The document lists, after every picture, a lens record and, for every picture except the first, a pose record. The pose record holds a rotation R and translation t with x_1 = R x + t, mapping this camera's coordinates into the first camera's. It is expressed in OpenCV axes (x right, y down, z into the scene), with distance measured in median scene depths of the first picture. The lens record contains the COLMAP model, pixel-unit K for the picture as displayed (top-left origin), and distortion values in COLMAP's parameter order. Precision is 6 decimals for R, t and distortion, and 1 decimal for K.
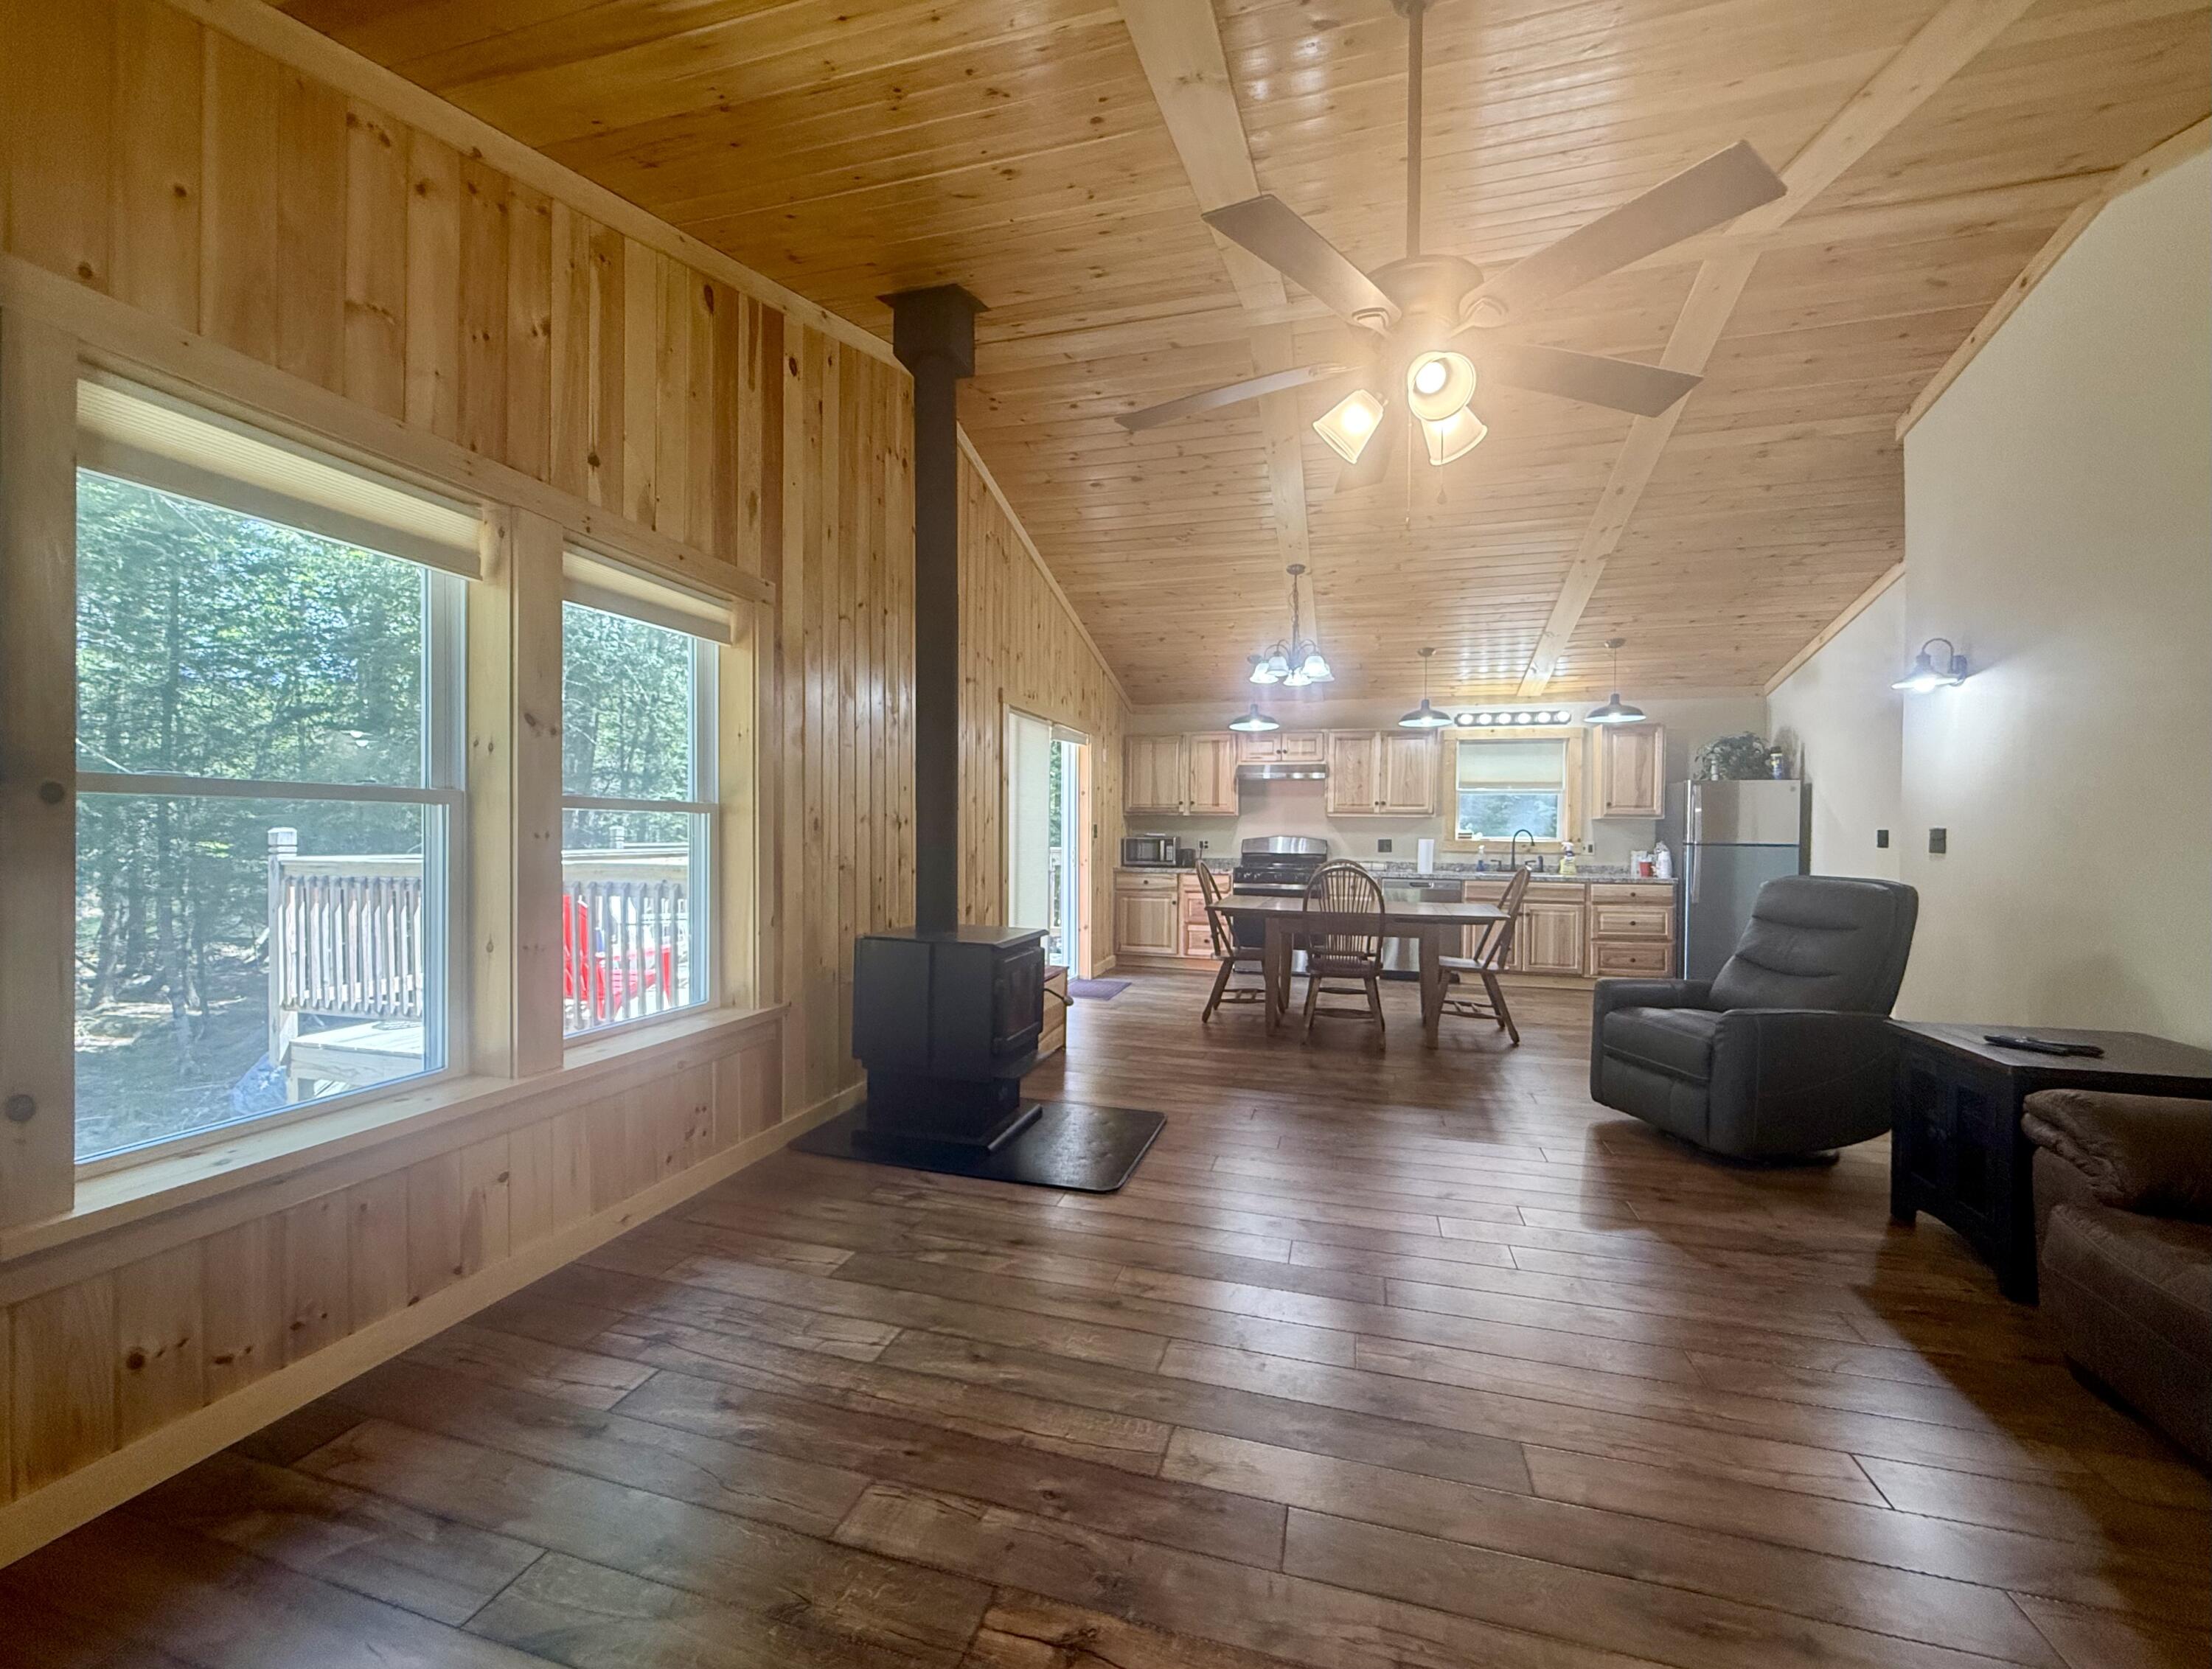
lens RADIAL K [[900.7, 0, 1106.0], [0, 900.7, 834.5], [0, 0, 1]] dist [-0.000102, -0.000118]
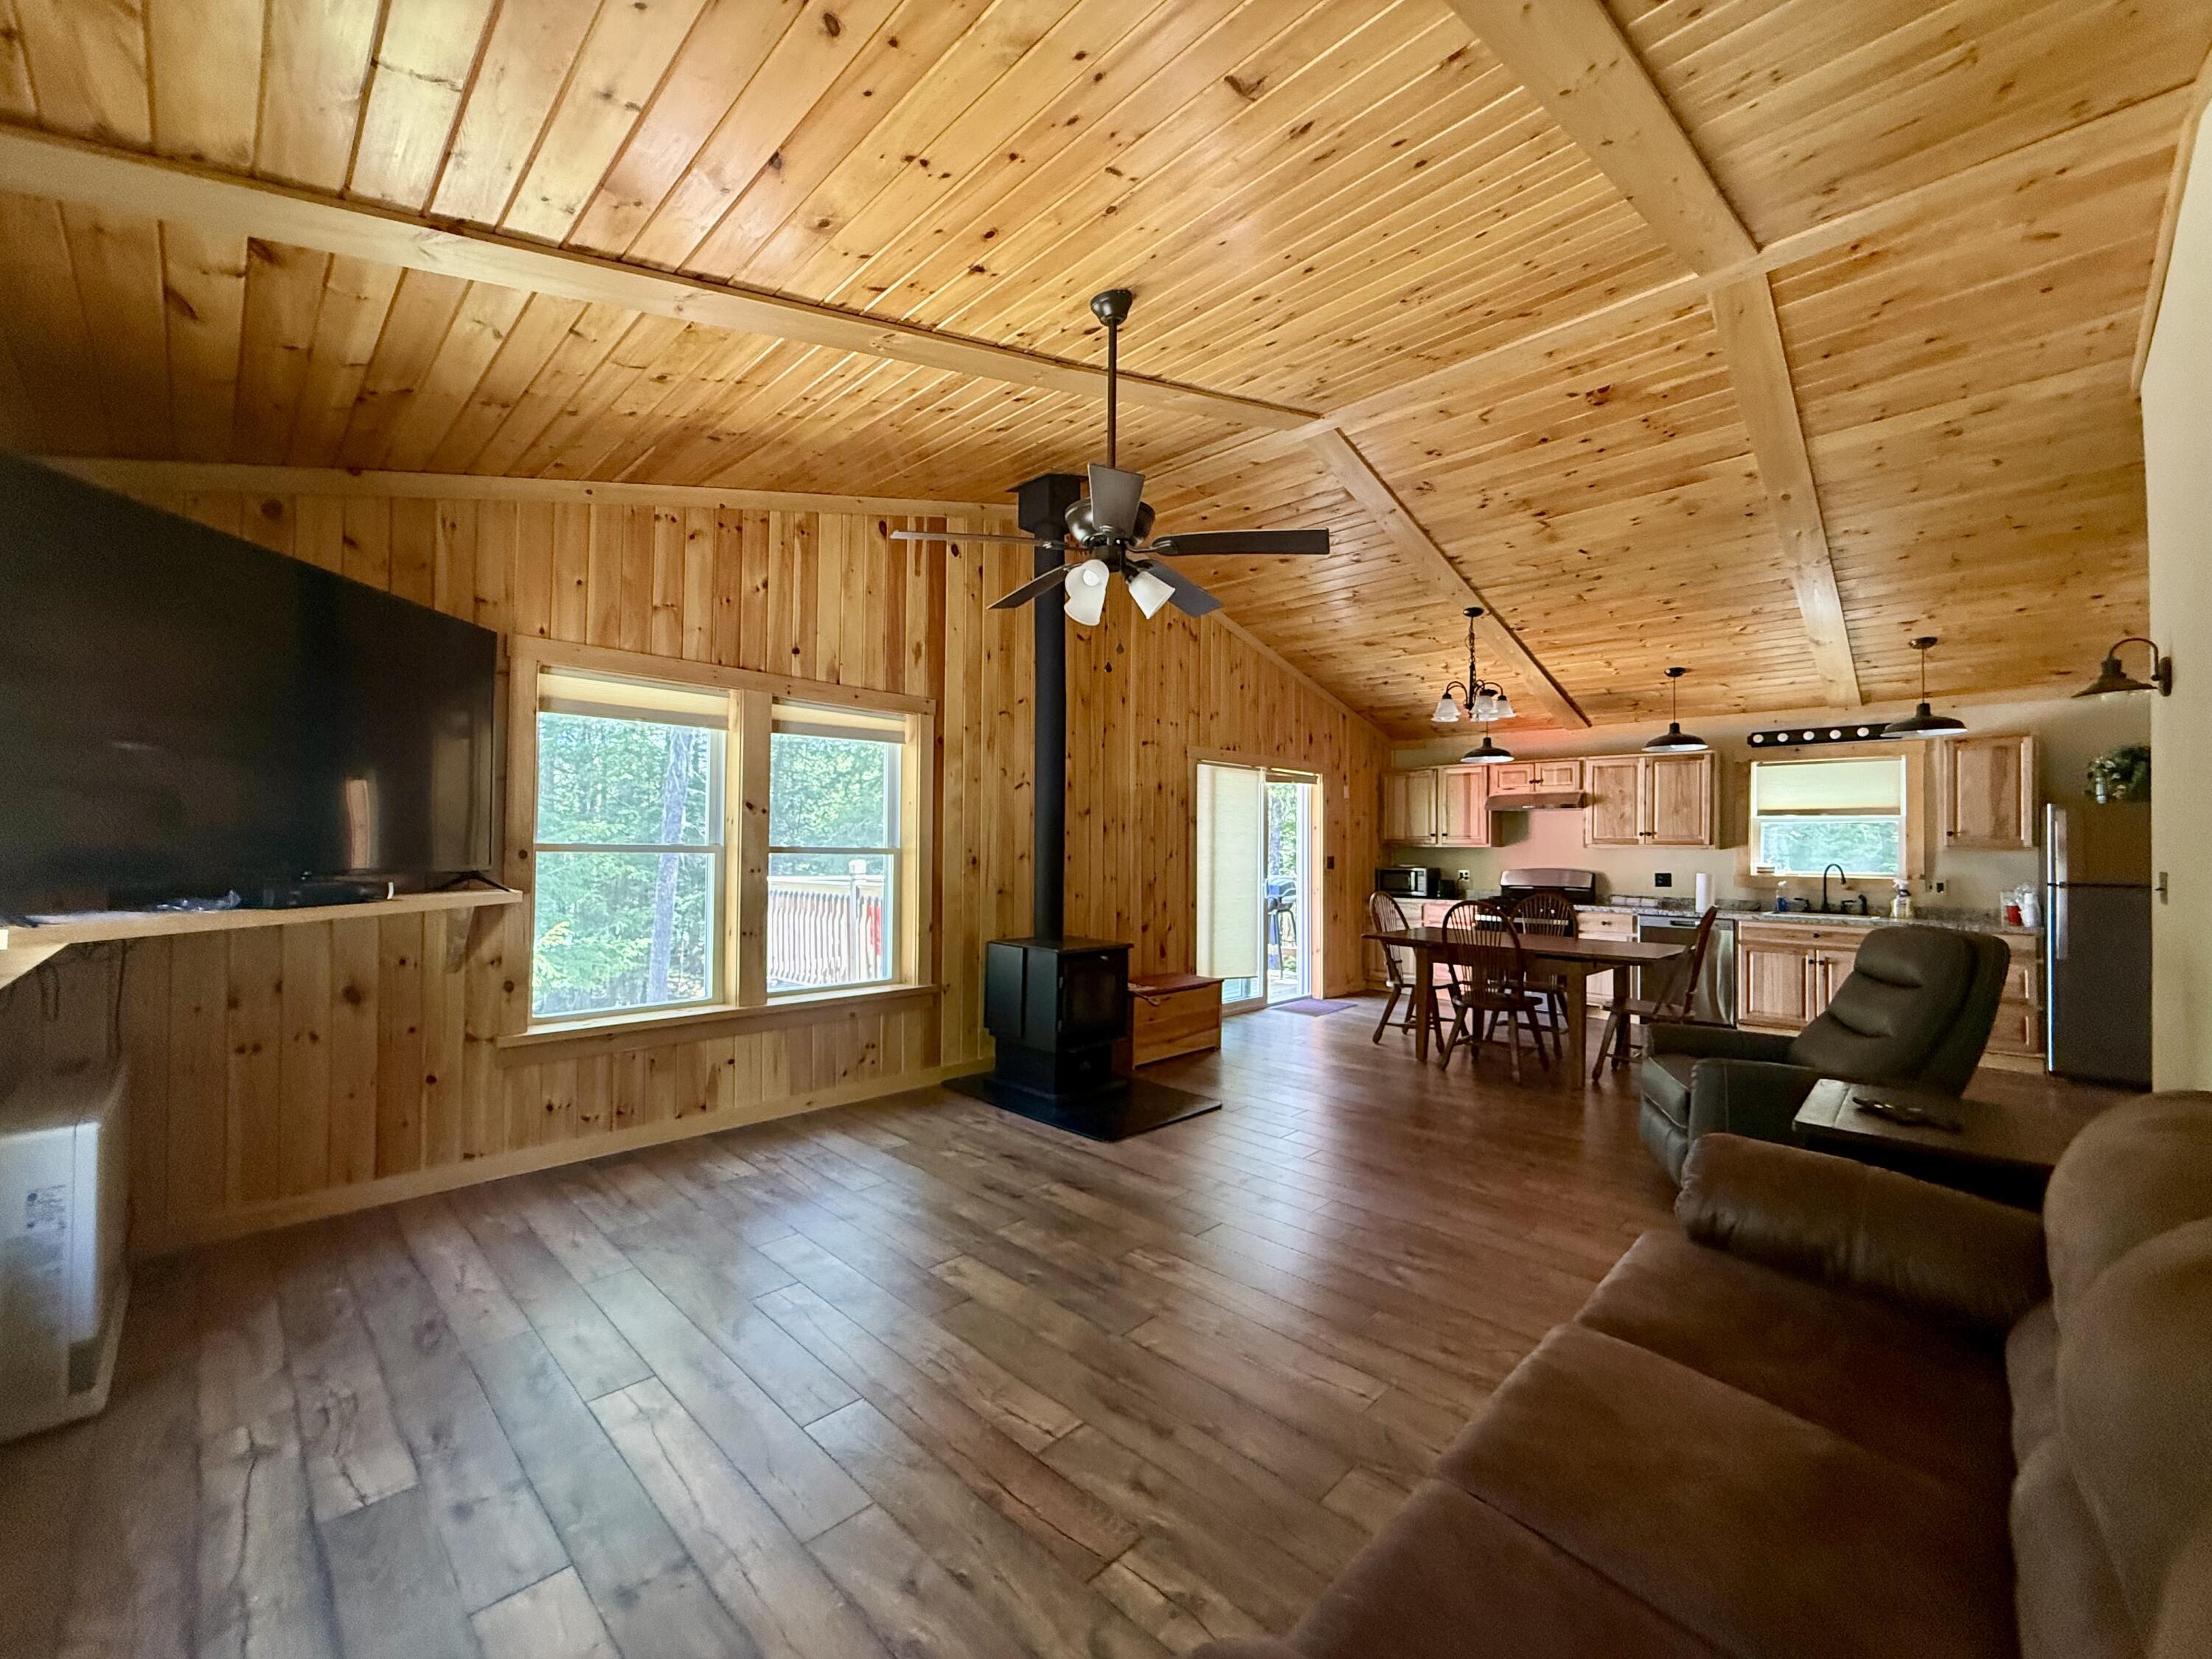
lens RADIAL K [[873.8, 0, 1106.0], [0, 873.8, 829.5], [0, 0, 1]] dist [-0.003114, -0.000448]
pose [[0.882807, -0.011693, -0.469590, 0.654026], [-0.003943, 0.999470, -0.032299, -0.022473], [0.469719, 0.030365, 0.882294, -0.159438]]
